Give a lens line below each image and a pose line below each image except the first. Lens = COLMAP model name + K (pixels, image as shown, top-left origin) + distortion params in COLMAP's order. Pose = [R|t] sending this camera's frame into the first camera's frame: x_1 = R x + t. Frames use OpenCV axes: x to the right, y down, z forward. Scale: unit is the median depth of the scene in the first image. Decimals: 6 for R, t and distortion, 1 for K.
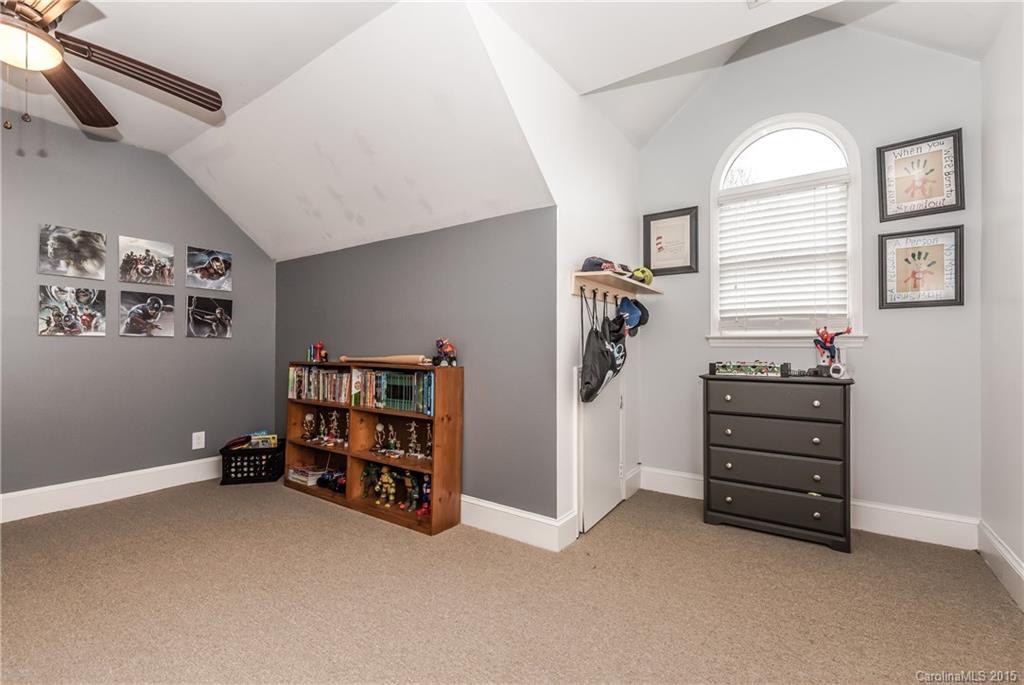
lens RADIAL K [[440.3, 0, 510.6], [0, 440.3, 346.0], [0, 0, 1]] dist [-0.000866, -0.000050]
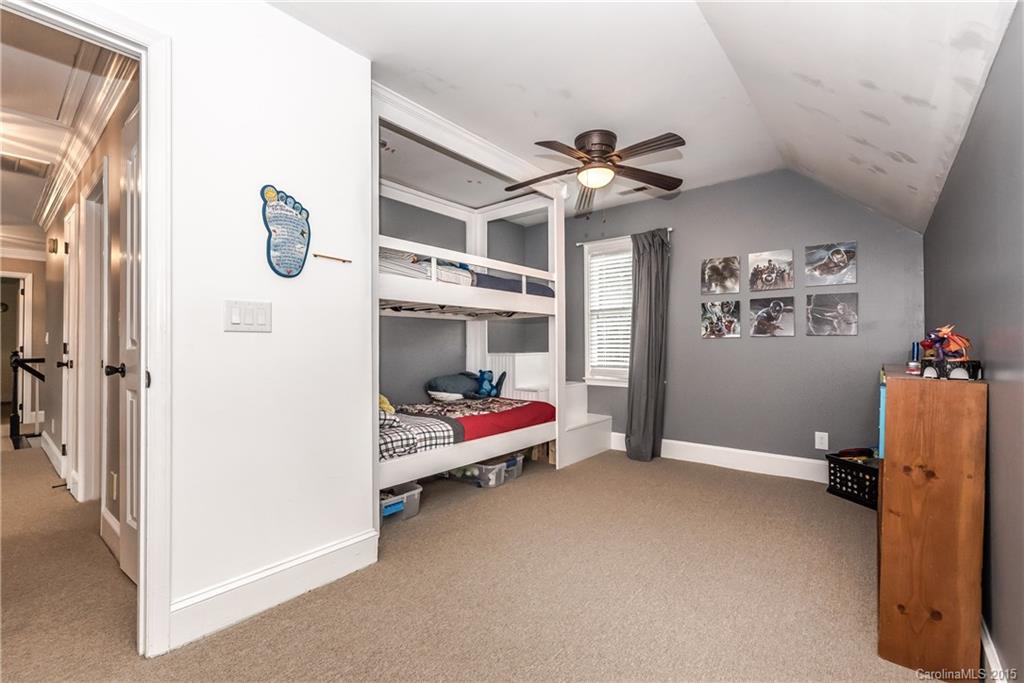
lens RADIAL K [[446.0, 0, 509.9], [0, 446.0, 343.2], [0, 0, 1]] dist [-0.001595, -0.000157]
pose [[-0.086975, -0.011343, -0.996146, 0.380698], [0.005817, 0.999912, -0.011893, 0.005352], [0.996193, -0.006829, -0.086902, 0.440809]]
